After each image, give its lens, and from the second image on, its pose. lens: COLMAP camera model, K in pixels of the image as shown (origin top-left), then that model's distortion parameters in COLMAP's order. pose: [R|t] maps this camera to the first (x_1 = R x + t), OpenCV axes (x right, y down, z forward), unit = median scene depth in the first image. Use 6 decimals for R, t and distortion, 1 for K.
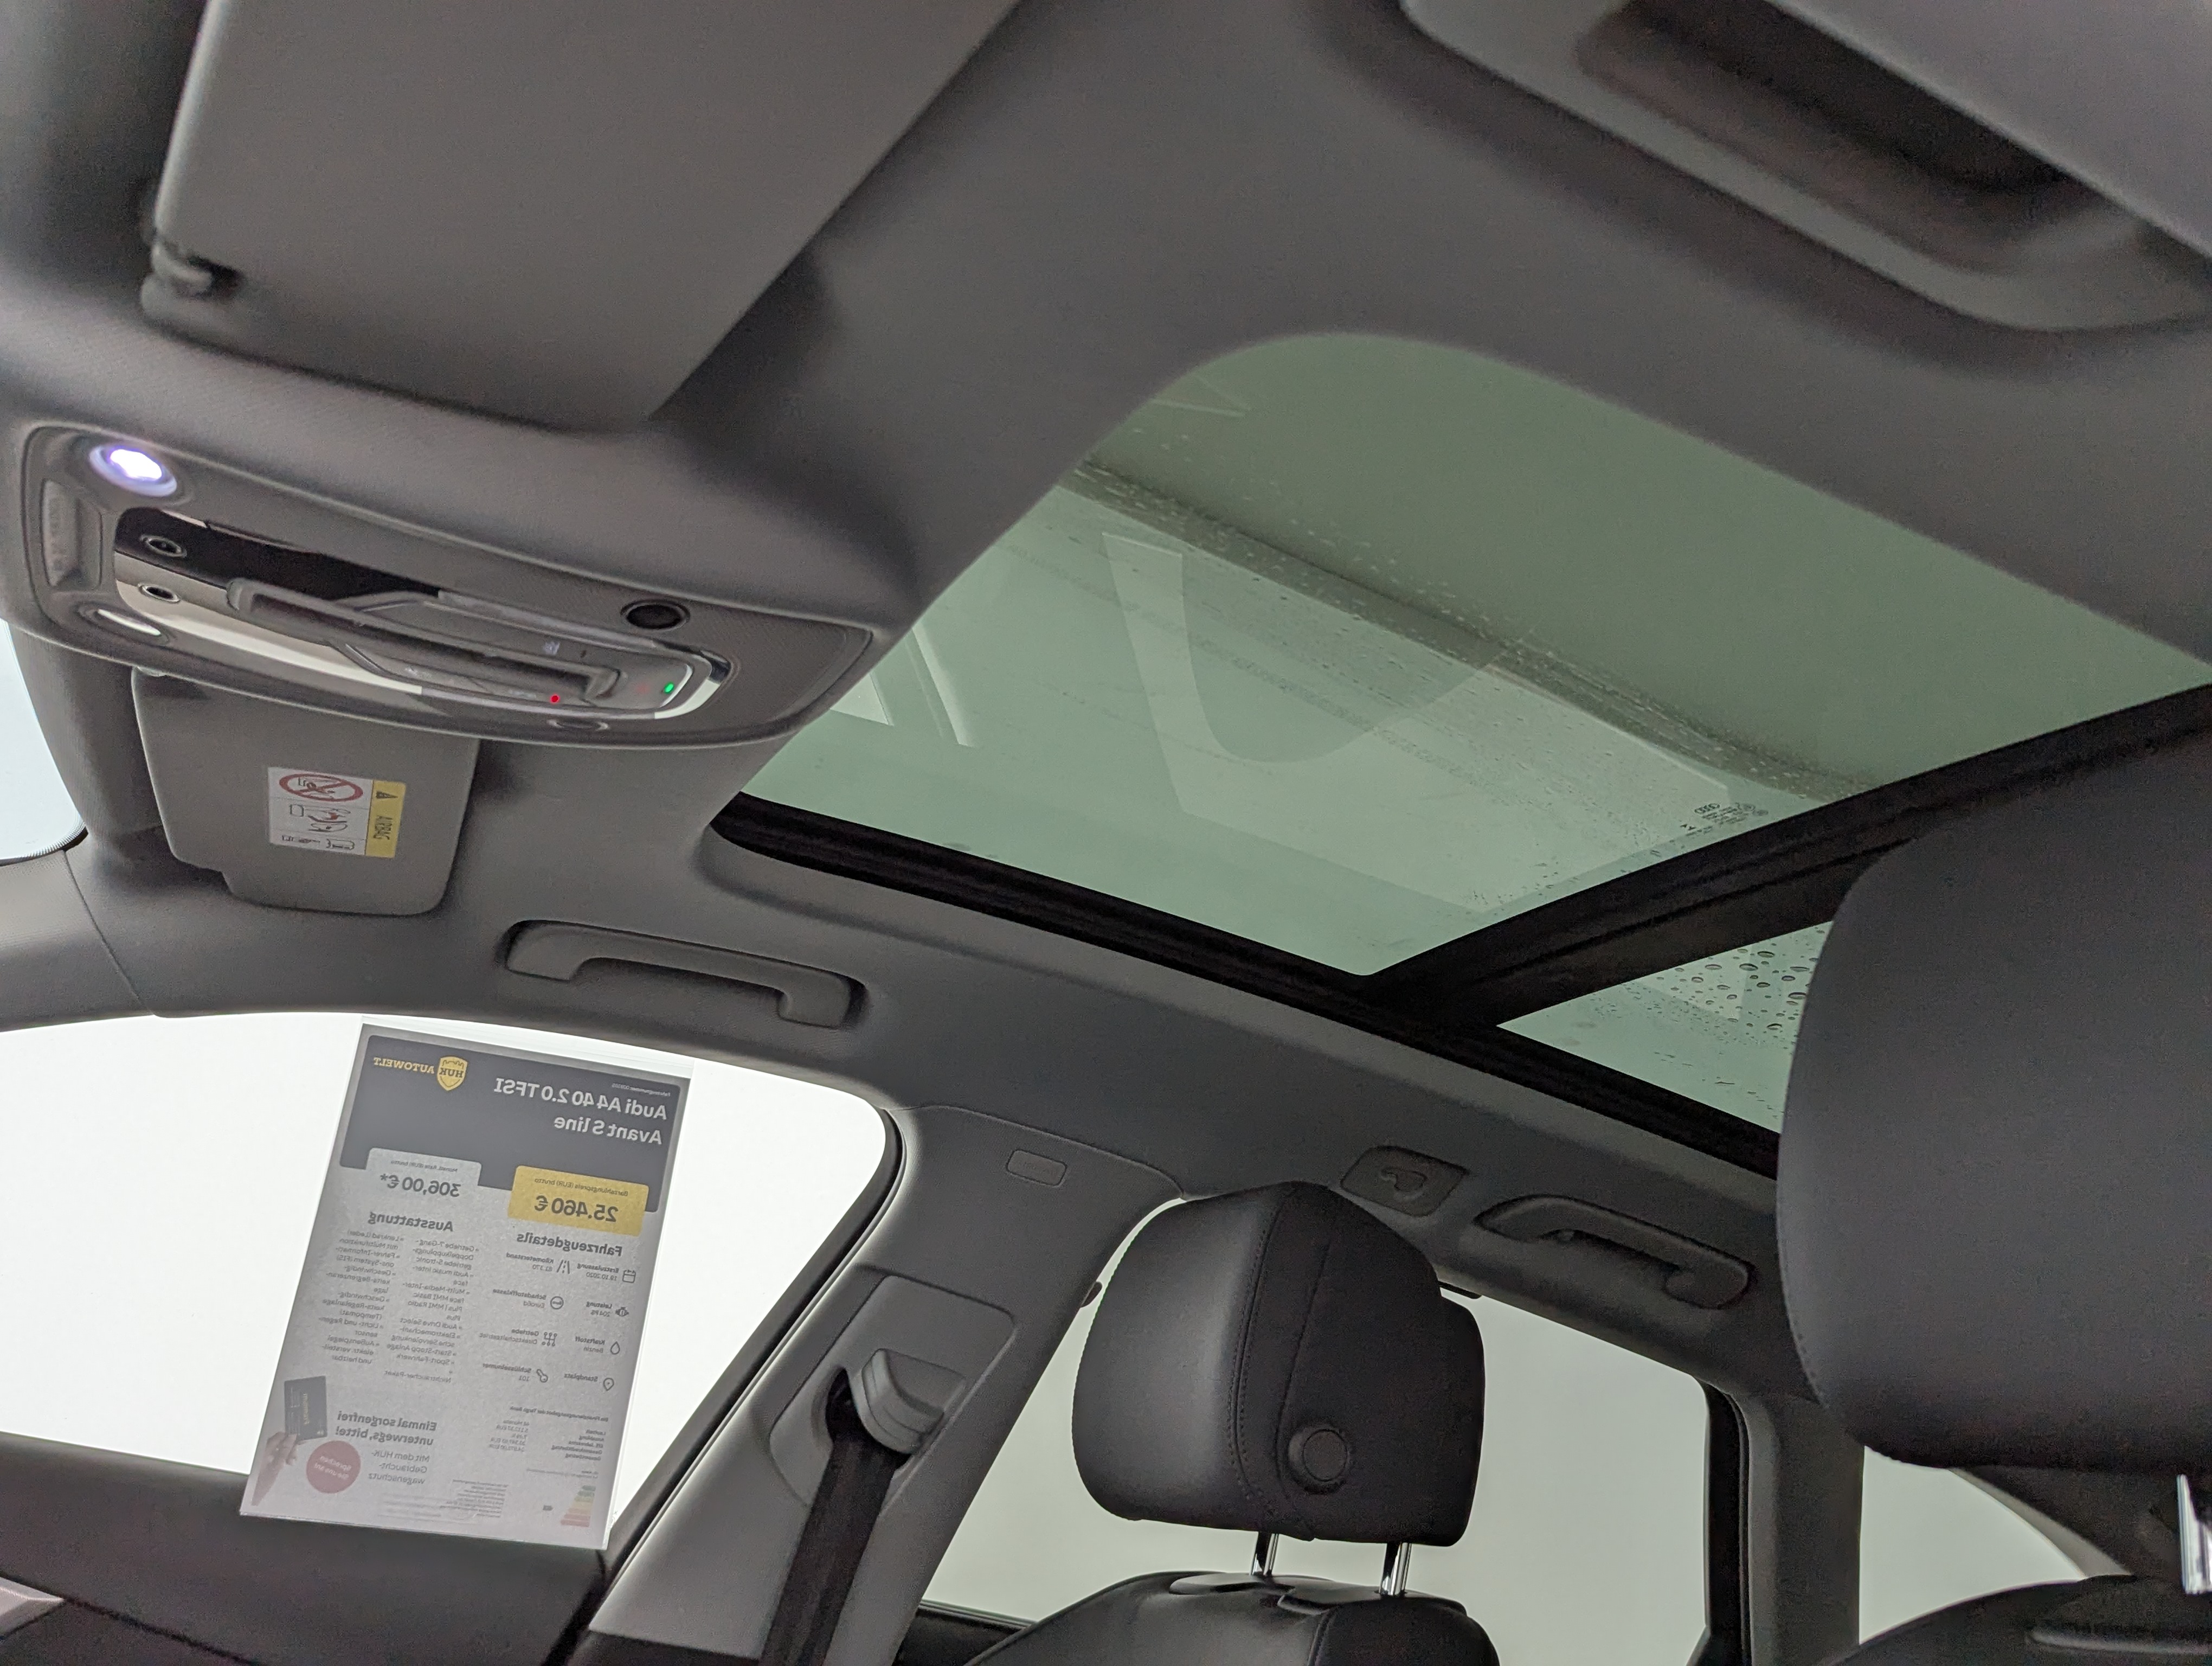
lens RADIAL K [[2054.7, 0, 1106.0], [0, 2054.7, 833.0], [0, 0, 1]] dist [0.033016, -0.000660]
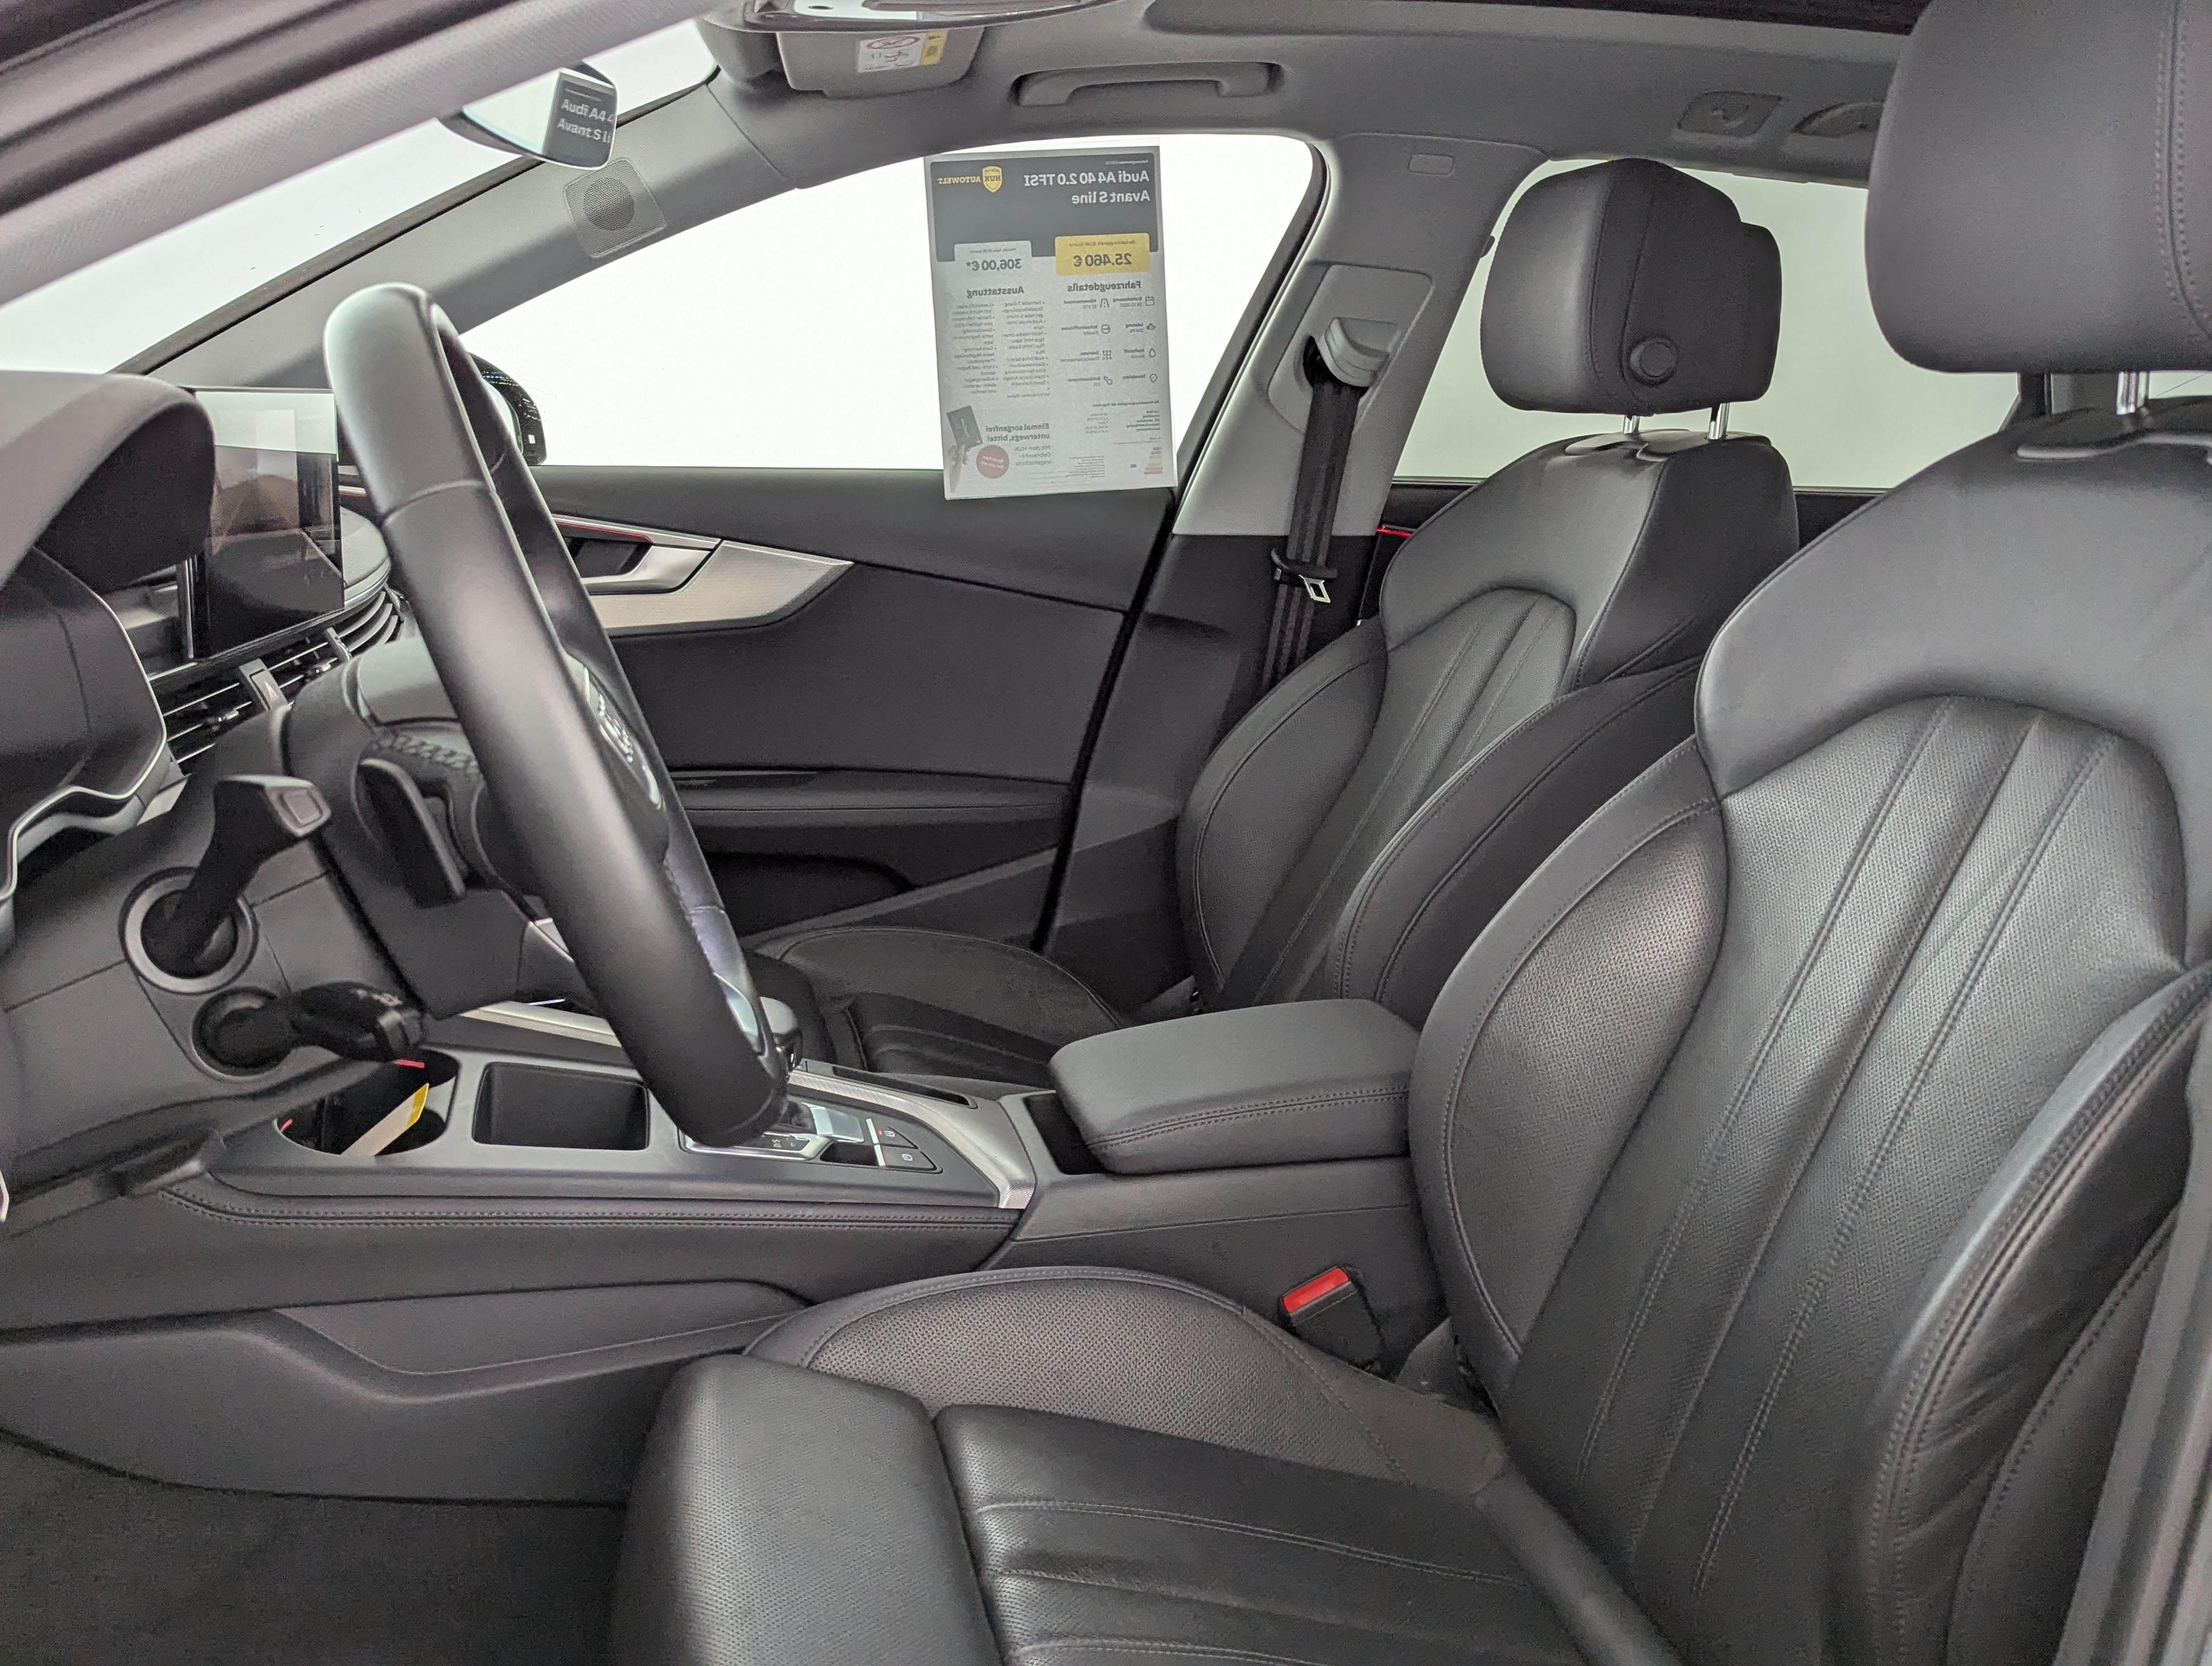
lens RADIAL K [[1990.2, 0, 1169.1], [0, 1990.2, 830.2], [0, 0, 1]] dist [-0.007650, 0.001678]
pose [[0.969410, -0.106013, -0.221373, 0.042586], [0.206771, 0.838690, 0.503831, -0.162892], [0.132251, -0.534192, 0.834954, -0.319777]]
